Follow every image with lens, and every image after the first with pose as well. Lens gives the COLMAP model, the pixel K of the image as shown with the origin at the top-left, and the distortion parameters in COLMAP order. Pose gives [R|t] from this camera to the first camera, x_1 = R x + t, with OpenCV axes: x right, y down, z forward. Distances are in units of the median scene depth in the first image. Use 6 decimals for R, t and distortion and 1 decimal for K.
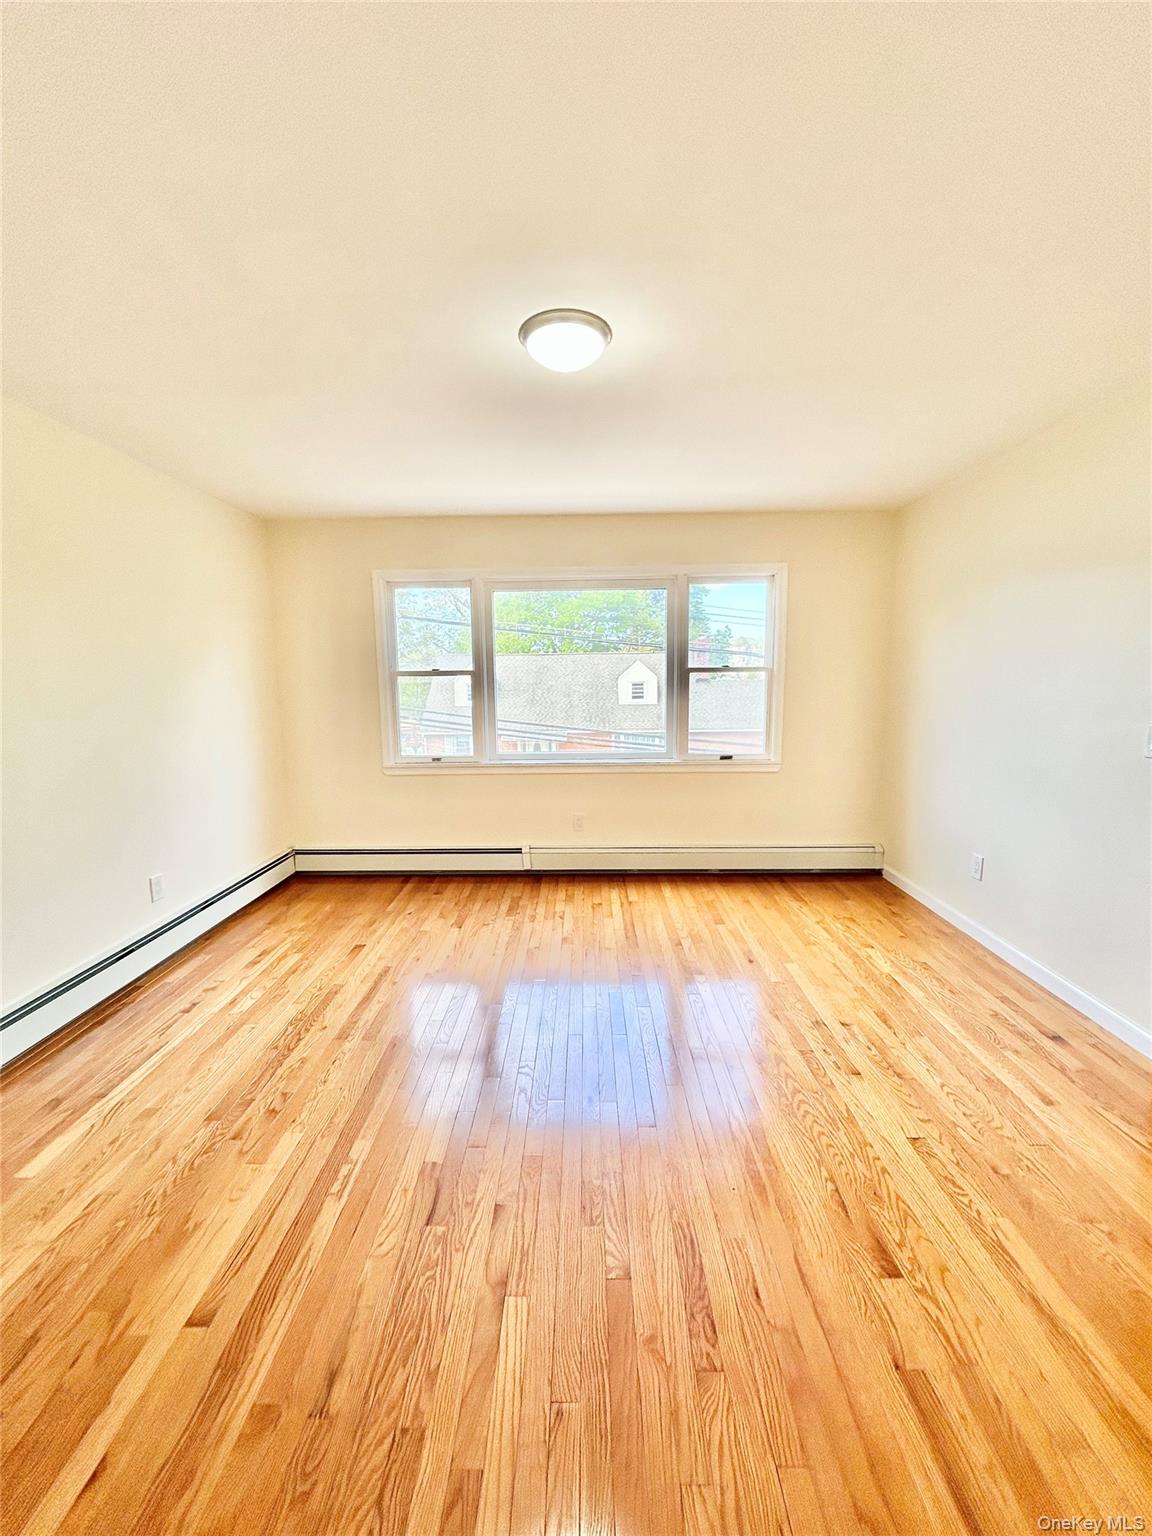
lens RADIAL K [[618.5, 0, 576.2], [0, 618.5, 763.2], [0, 0, 1]] dist [-0.001248, 0.000728]
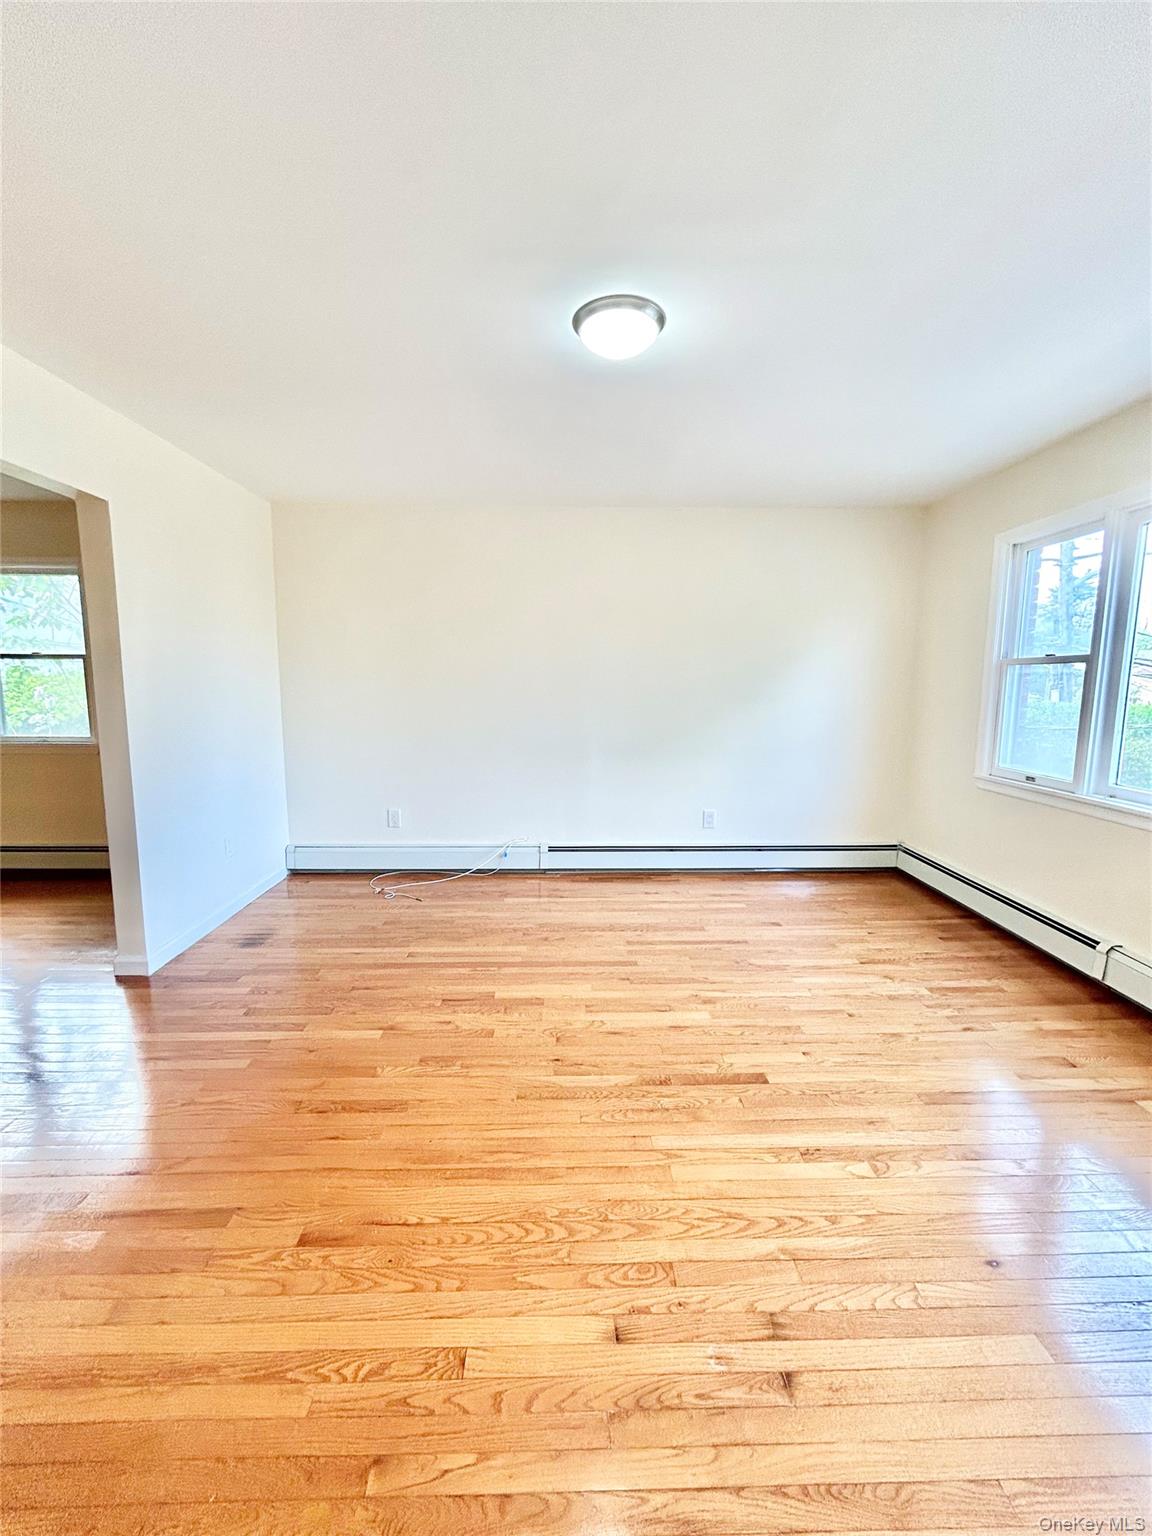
lens RADIAL K [[618.5, 0, 576.2], [0, 618.5, 763.2], [0, 0, 1]] dist [-0.001248, 0.000728]
pose [[0.036756, 0.141551, -0.989248, 0.916215], [-0.134388, 0.981625, 0.135467, -0.097913], [0.990247, 0.127963, 0.055103, 0.825541]]
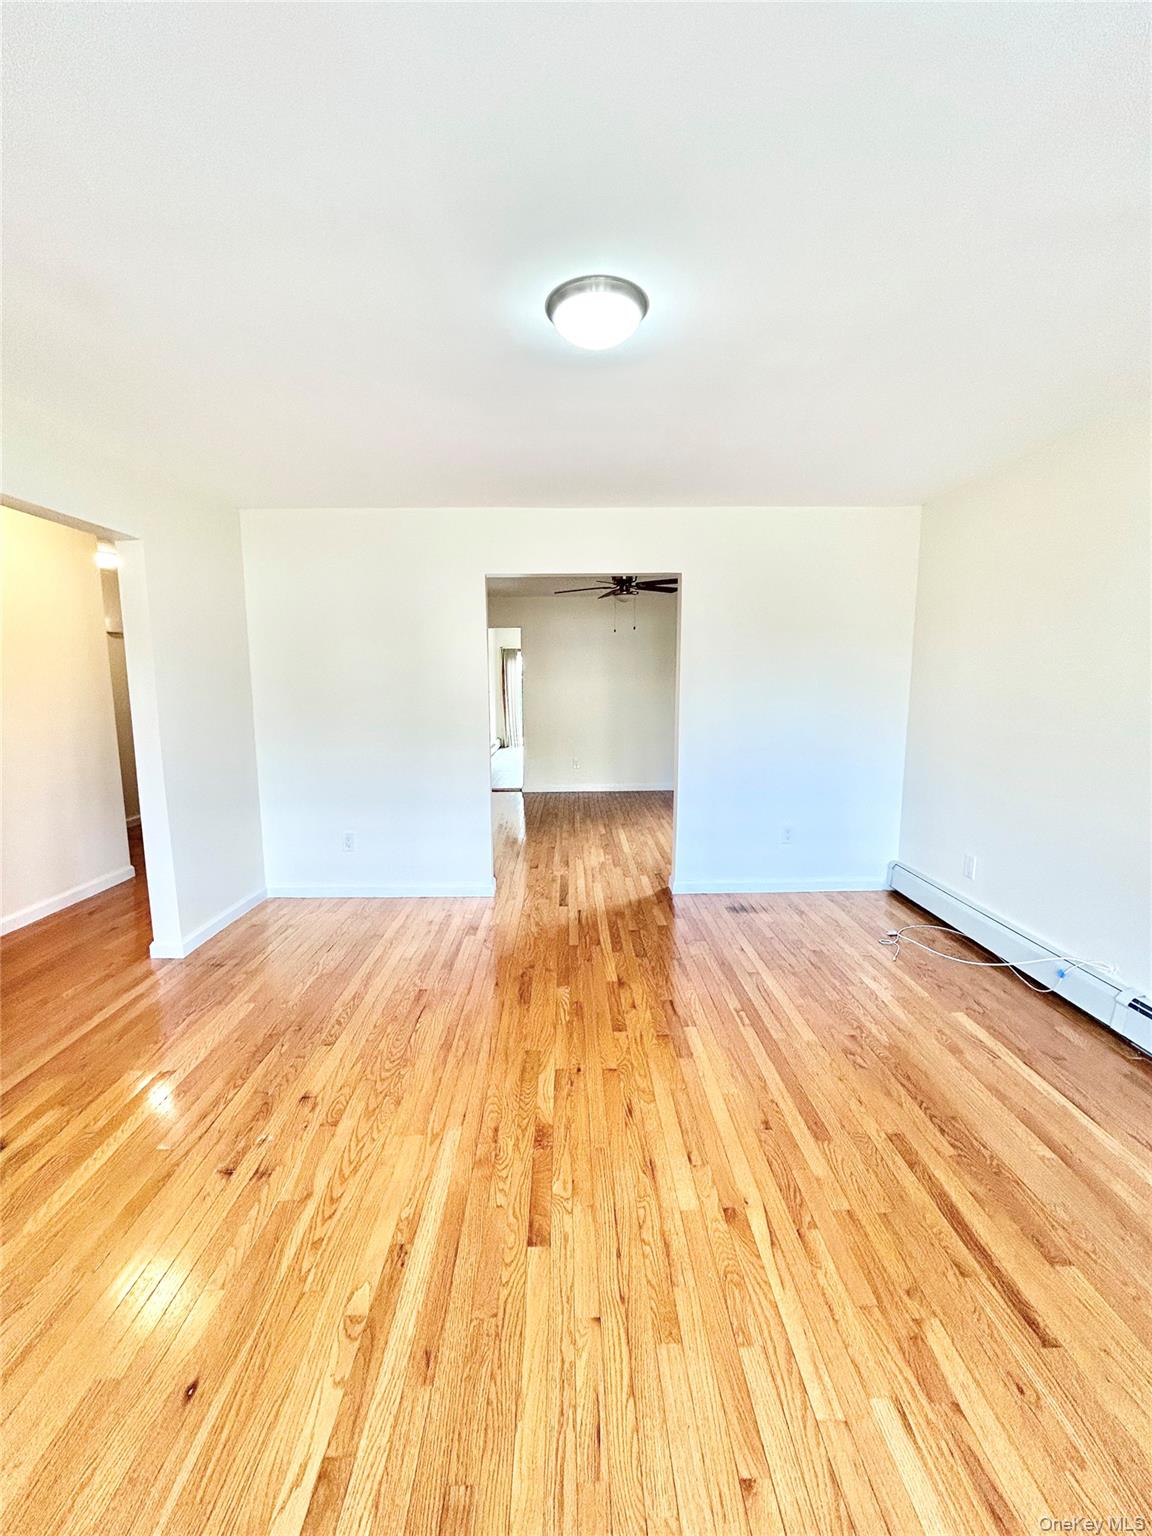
lens RADIAL K [[618.5, 0, 576.2], [0, 618.5, 763.2], [0, 0, 1]] dist [-0.001248, 0.000728]
pose [[-0.999381, 0.018625, -0.029833, 0.046050], [0.010165, 0.965022, 0.261971, -0.244091], [0.033668, 0.261505, -0.964615, 1.740635]]
